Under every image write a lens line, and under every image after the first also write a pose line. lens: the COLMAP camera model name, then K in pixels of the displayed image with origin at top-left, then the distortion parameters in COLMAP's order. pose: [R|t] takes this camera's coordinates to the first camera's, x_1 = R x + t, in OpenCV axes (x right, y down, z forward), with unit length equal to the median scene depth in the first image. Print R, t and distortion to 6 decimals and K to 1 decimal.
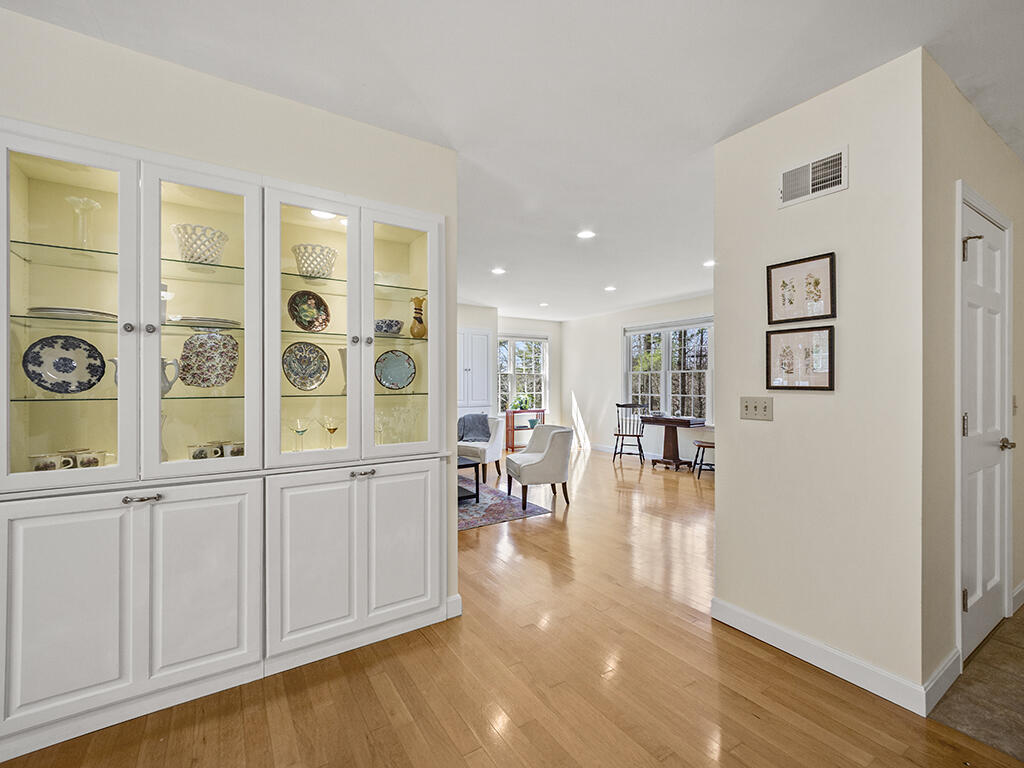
lens RADIAL K [[451.4, 0, 512.0], [0, 451.4, 384.0], [0, 0, 1]] dist [0.003775, -0.000062]
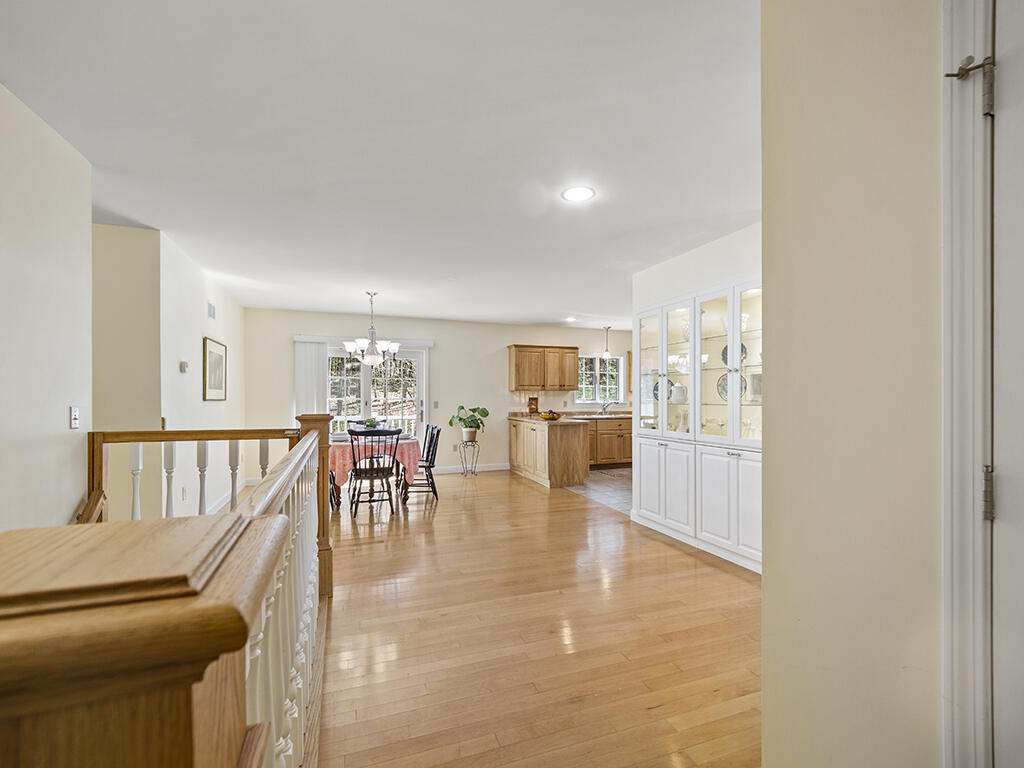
lens RADIAL K [[453.6, 0, 515.6], [0, 453.6, 375.5], [0, 0, 1]] dist [0.004429, -0.000364]
pose [[-0.208491, -0.047203, -0.976885, 0.659047], [-0.001783, 0.998851, -0.047884, -0.000789], [0.978023, -0.008242, -0.208335, 0.271221]]
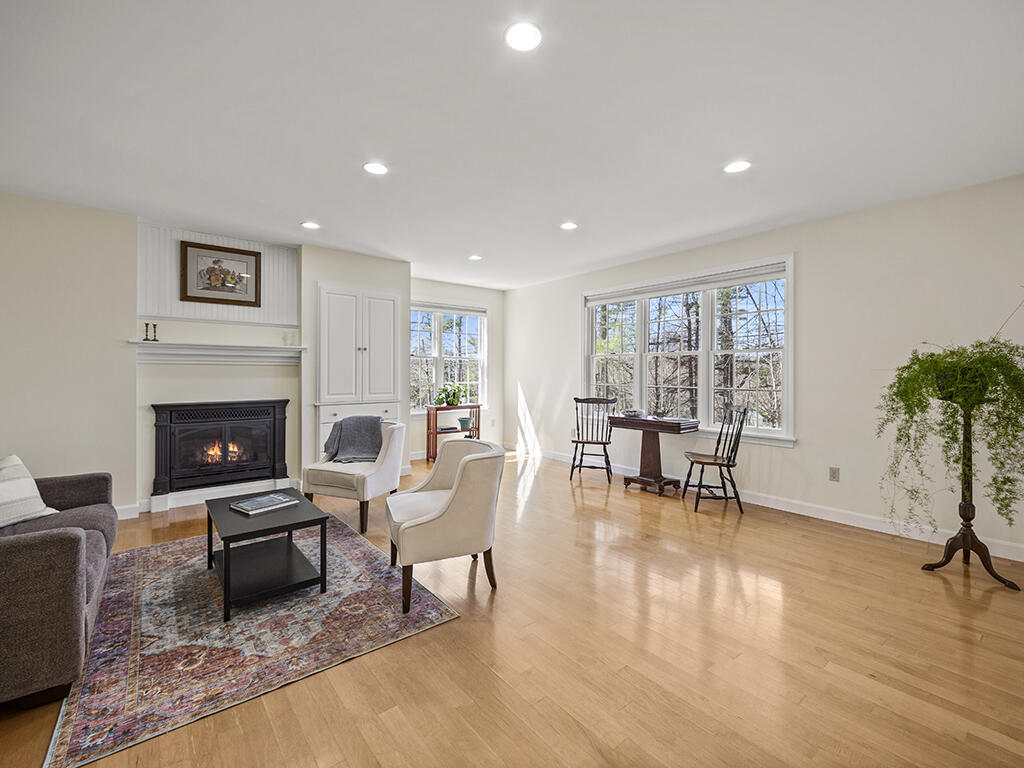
lens RADIAL K [[448.8, 0, 514.6], [0, 448.8, 372.1], [0, 0, 1]] dist [0.001108, -0.000011]
pose [[0.994357, 0.005878, 0.105921, 0.091260], [-0.005852, 0.999983, -0.000559, 0.003967], [-0.105922, -0.000064, 0.994374, 0.460434]]
